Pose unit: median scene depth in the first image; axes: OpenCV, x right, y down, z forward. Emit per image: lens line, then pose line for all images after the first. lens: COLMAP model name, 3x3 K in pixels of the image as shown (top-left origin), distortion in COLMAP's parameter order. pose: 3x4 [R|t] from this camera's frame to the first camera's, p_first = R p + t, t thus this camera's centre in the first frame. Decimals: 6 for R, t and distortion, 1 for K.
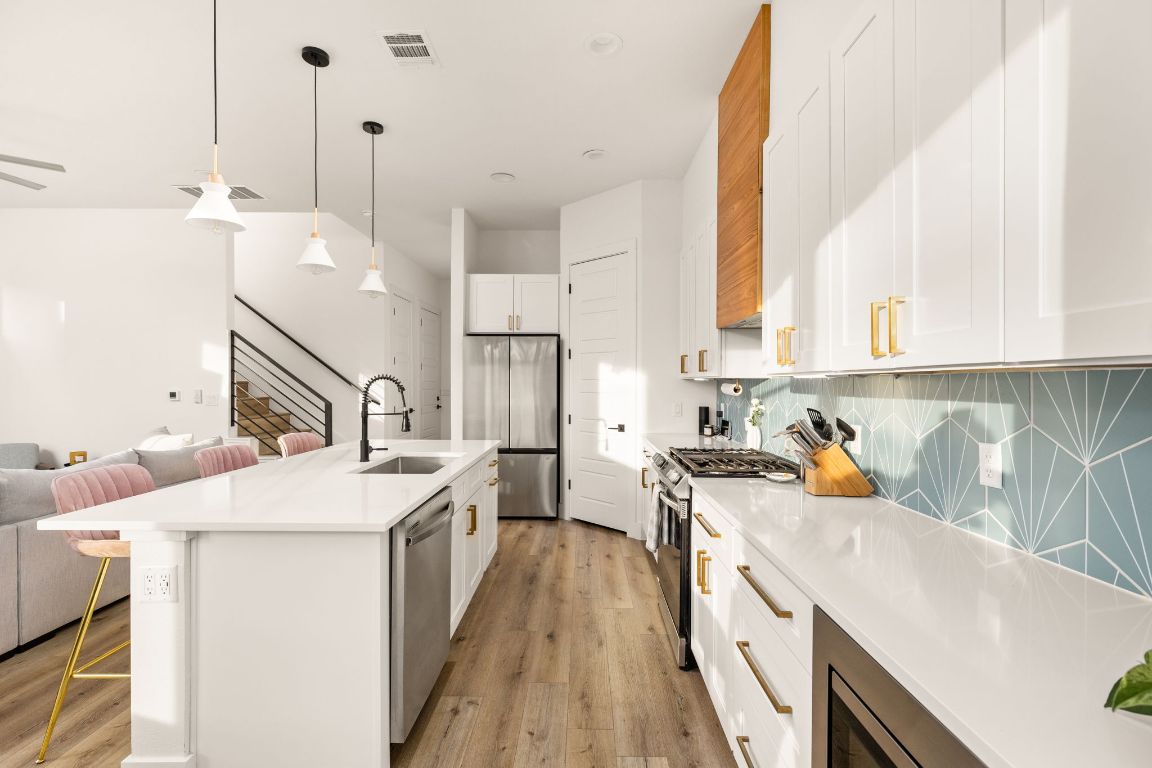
lens RADIAL K [[528.6, 0, 575.5], [0, 528.6, 381.8], [0, 0, 1]] dist [-0.002756, -0.000485]
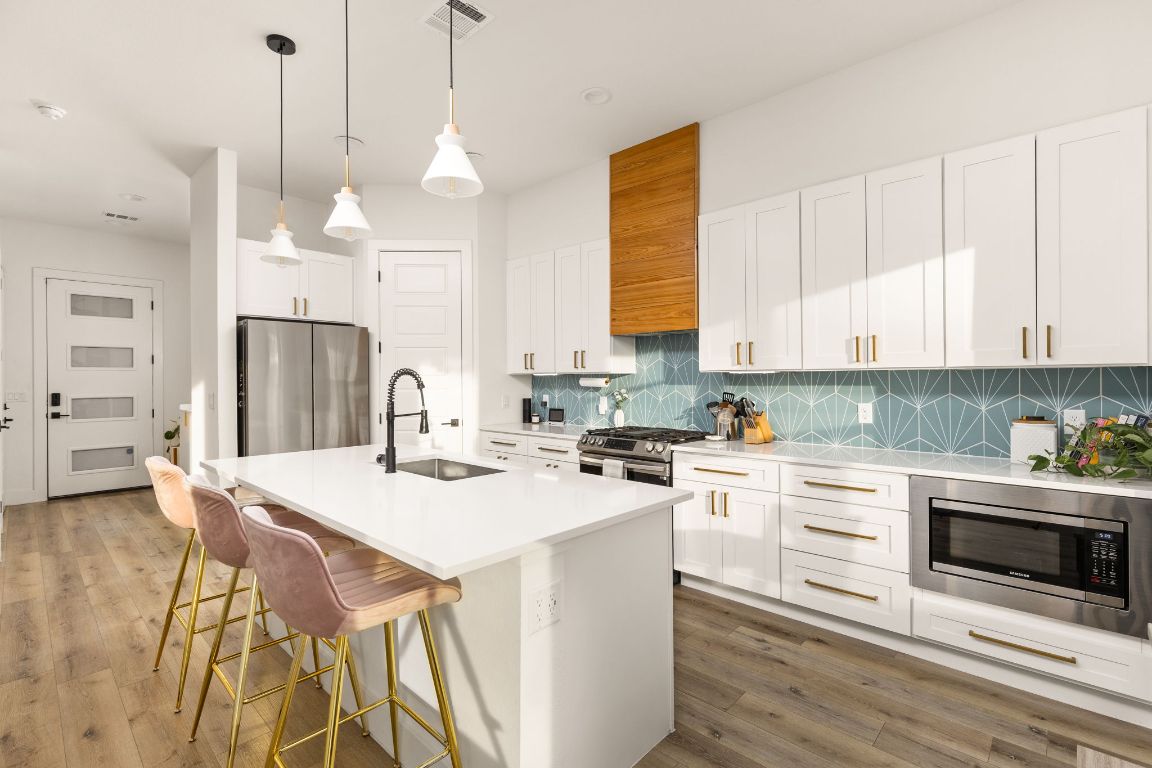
lens RADIAL K [[528.6, 0, 577.2], [0, 528.6, 378.6], [0, 0, 1]] dist [-0.002756, -0.000485]
pose [[0.671508, -0.005933, 0.740974, -0.811026], [0.004762, 0.999982, 0.003691, 0.000328], [-0.740982, 0.001050, 0.671524, 0.210547]]
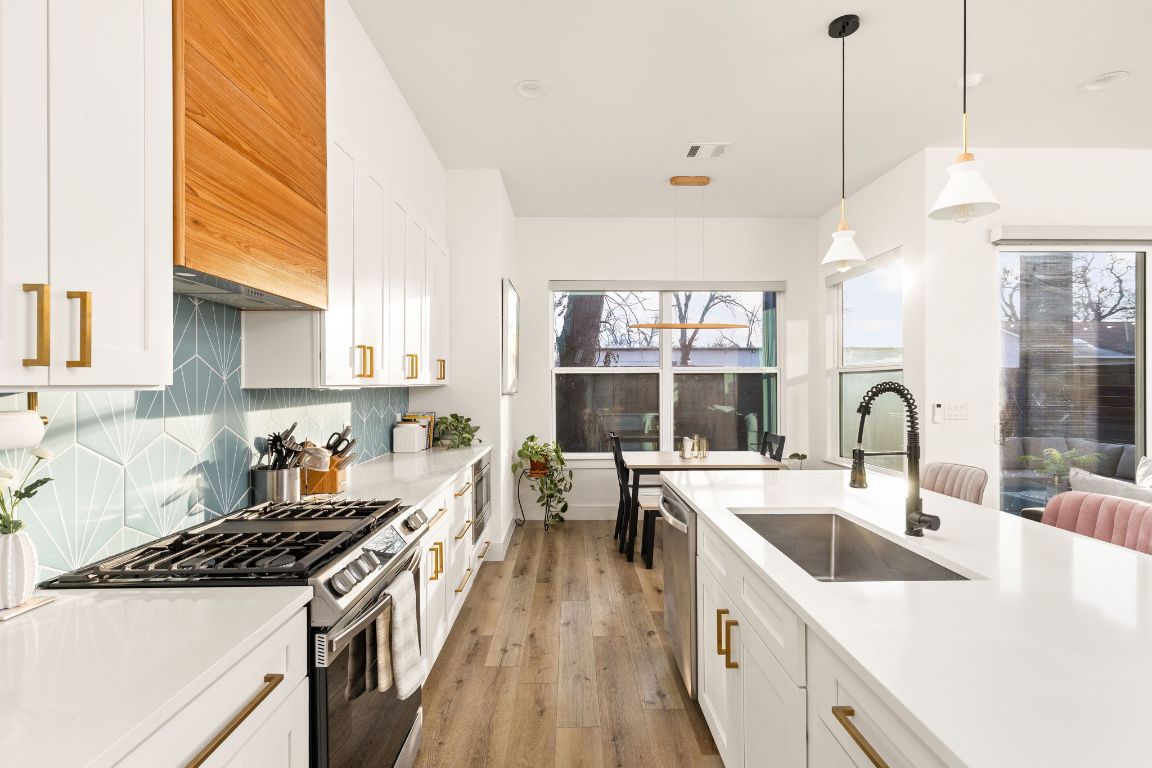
lens RADIAL K [[528.6, 0, 582.3], [0, 528.6, 384.2], [0, 0, 1]] dist [-0.002756, -0.000485]
pose [[-0.999288, 0.007429, -0.036999, -0.022541], [0.007313, 0.999968, 0.003281, -0.013880], [0.037022, 0.003008, -0.999310, 1.535324]]
